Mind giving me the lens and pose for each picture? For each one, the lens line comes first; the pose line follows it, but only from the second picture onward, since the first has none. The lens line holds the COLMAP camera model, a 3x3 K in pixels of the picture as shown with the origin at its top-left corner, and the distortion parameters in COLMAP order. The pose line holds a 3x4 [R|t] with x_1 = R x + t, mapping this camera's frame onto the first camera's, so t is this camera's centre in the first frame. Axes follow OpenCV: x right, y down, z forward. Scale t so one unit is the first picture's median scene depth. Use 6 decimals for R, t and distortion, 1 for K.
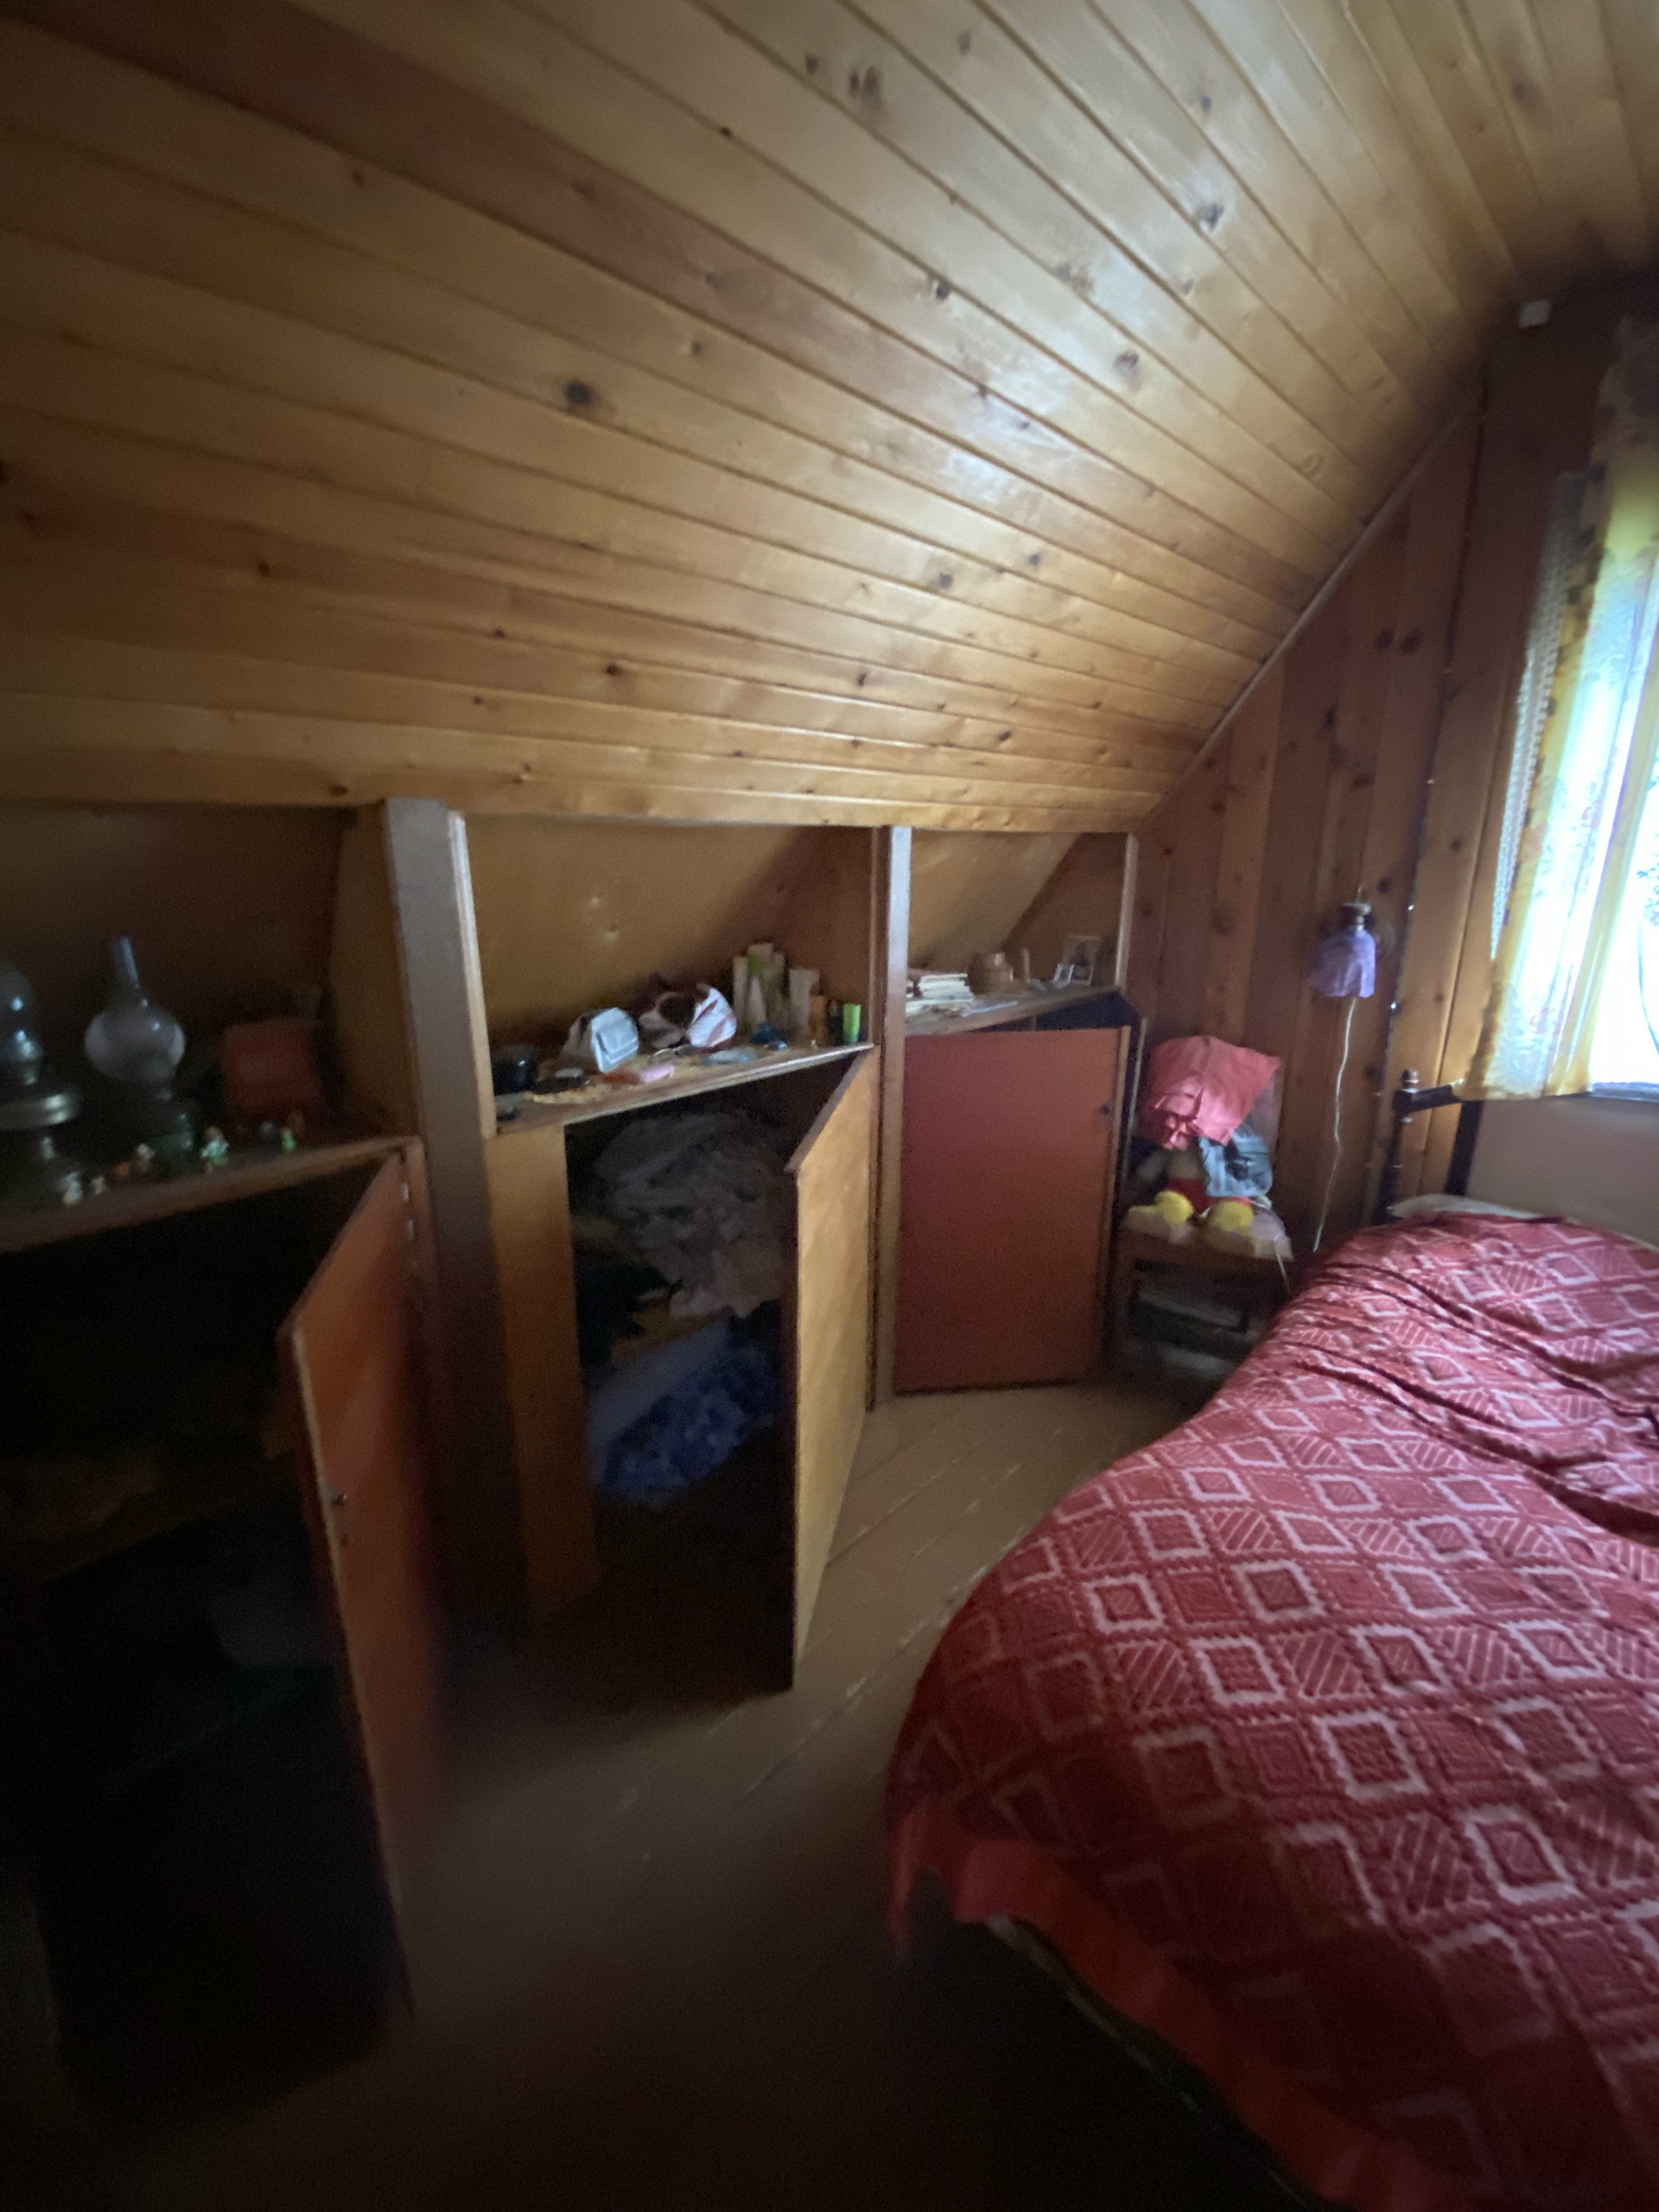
lens RADIAL K [[906.3, 0, 824.2], [0, 906.3, 1107.9], [0, 0, 1]] dist [0.000027, -0.013440]
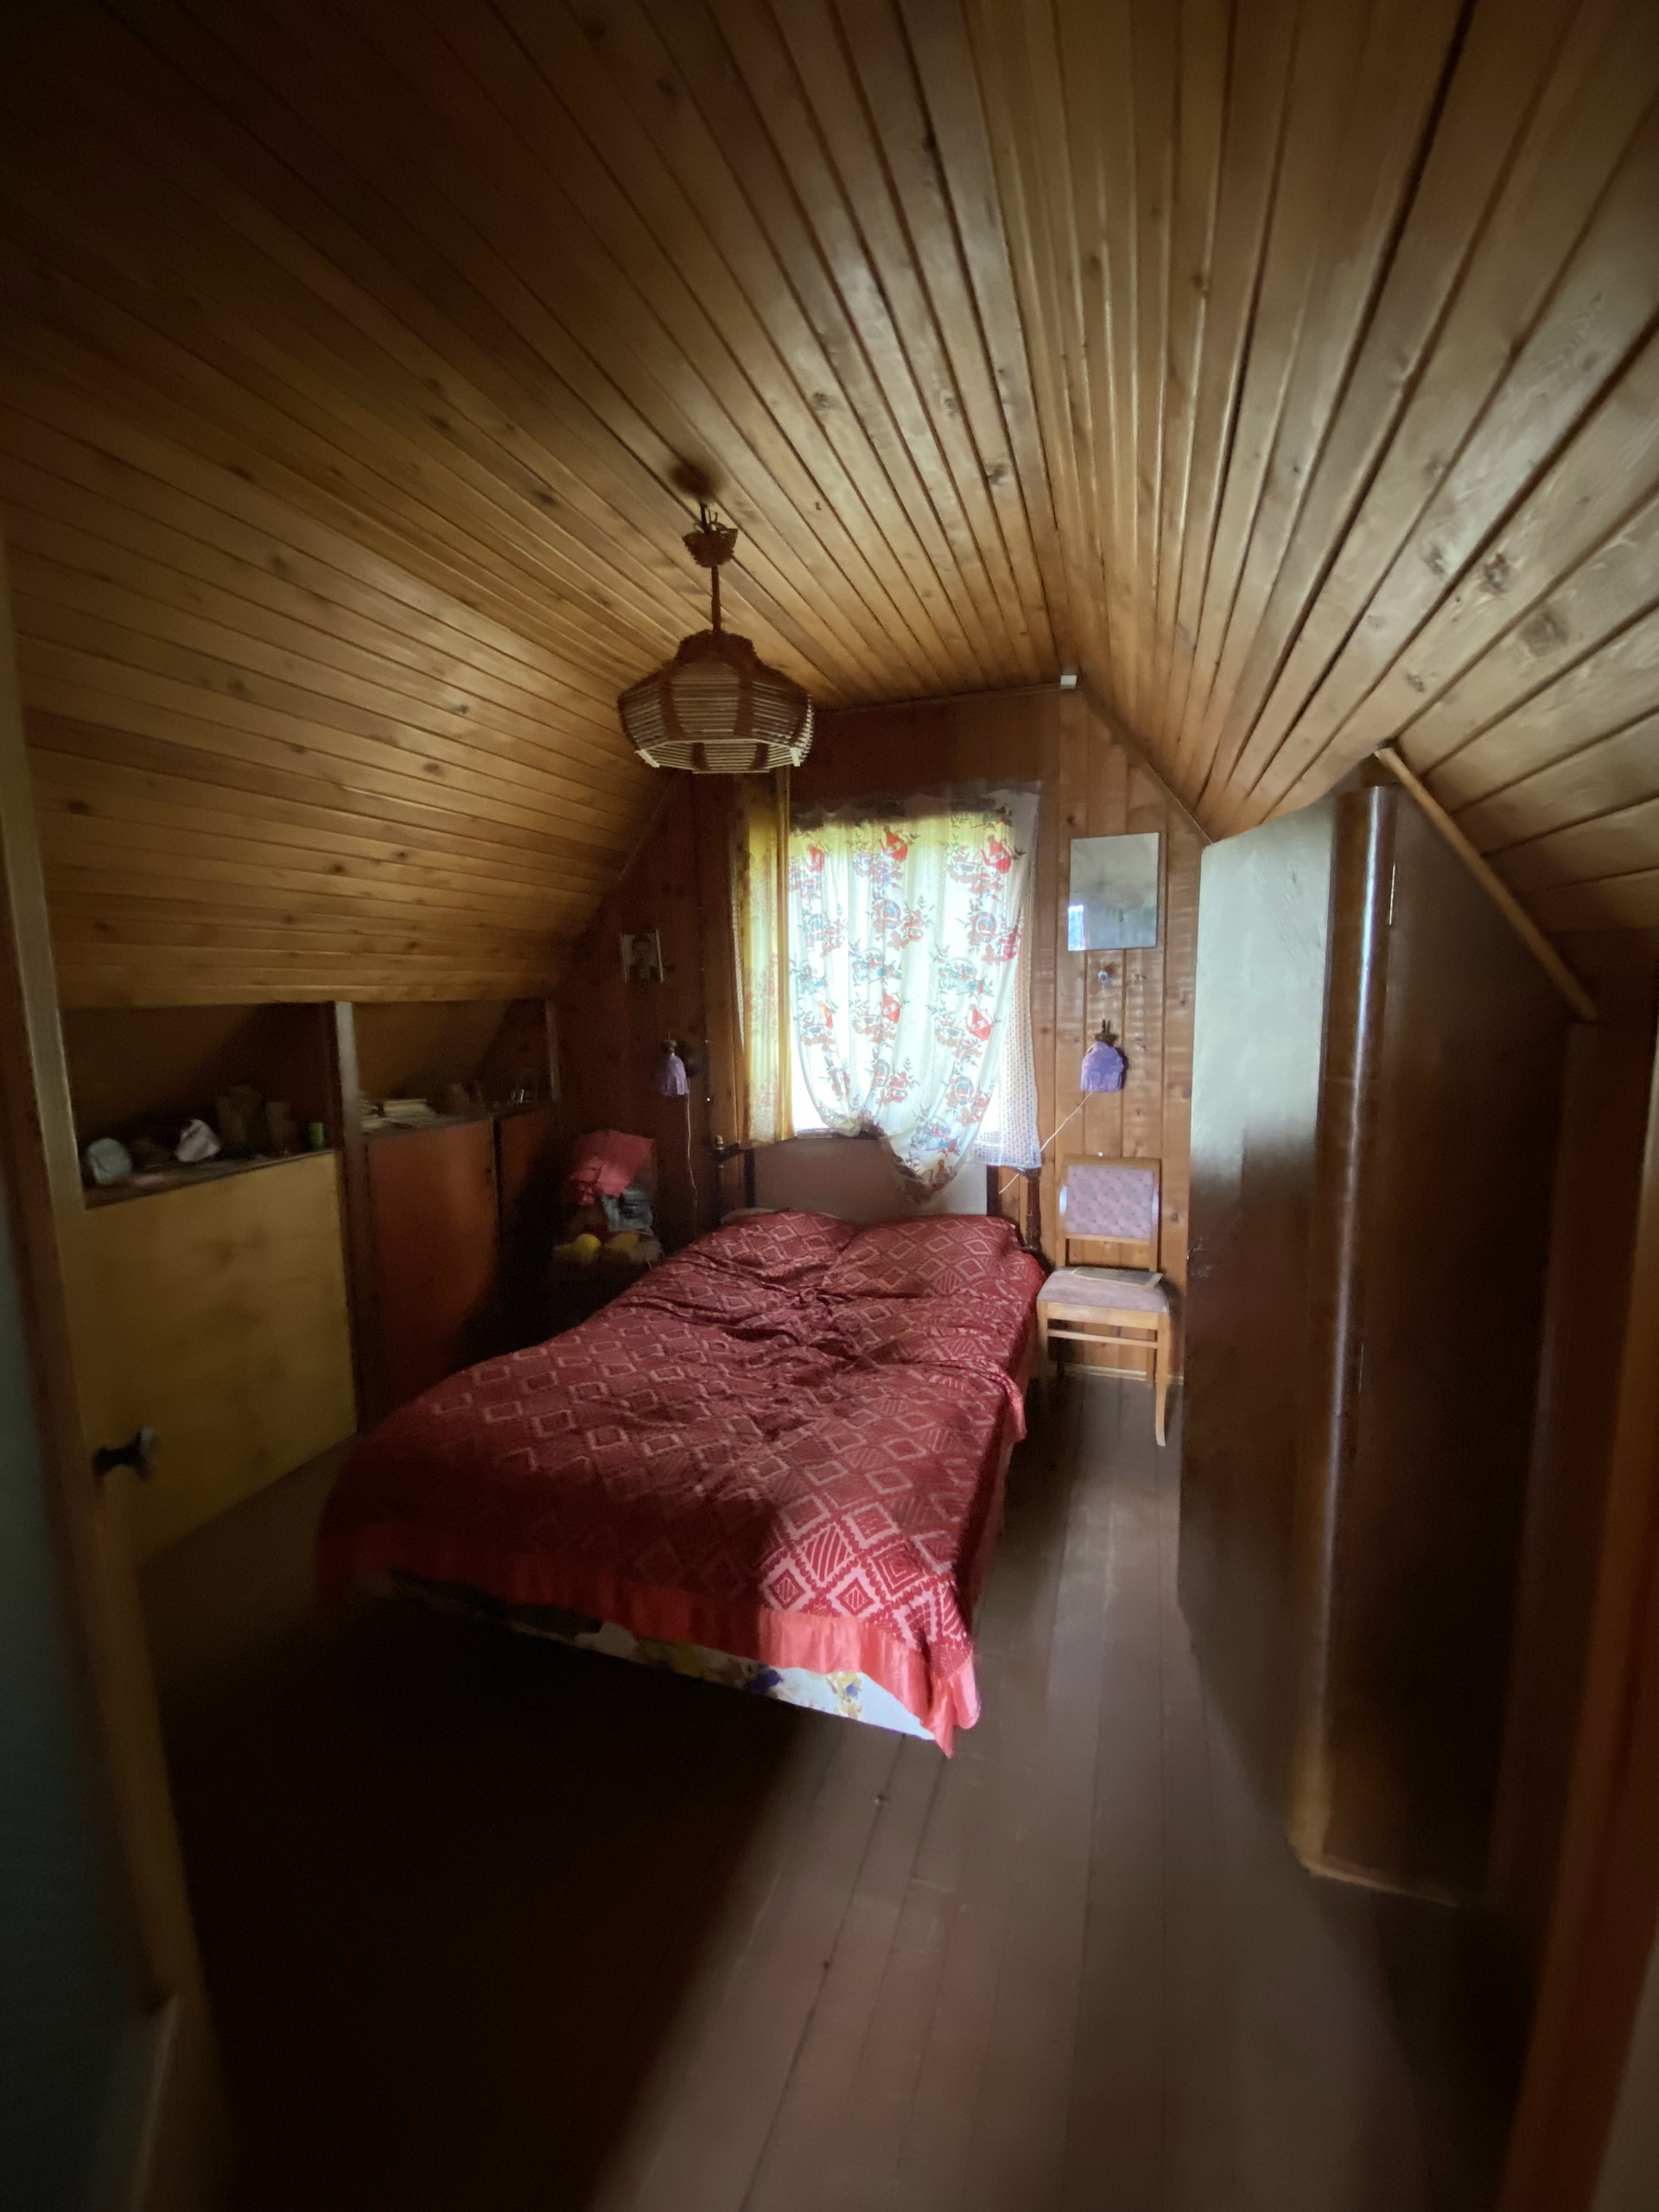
lens RADIAL K [[875.3, 0, 850.9], [0, 875.3, 1100.3], [0, 0, 1]] dist [0.001309, -0.024734]
pose [[0.883142, -0.070950, 0.463709, 0.148892], [0.144607, 0.981533, -0.125227, 0.153603], [-0.446261, 0.177648, 0.877093, -0.623220]]
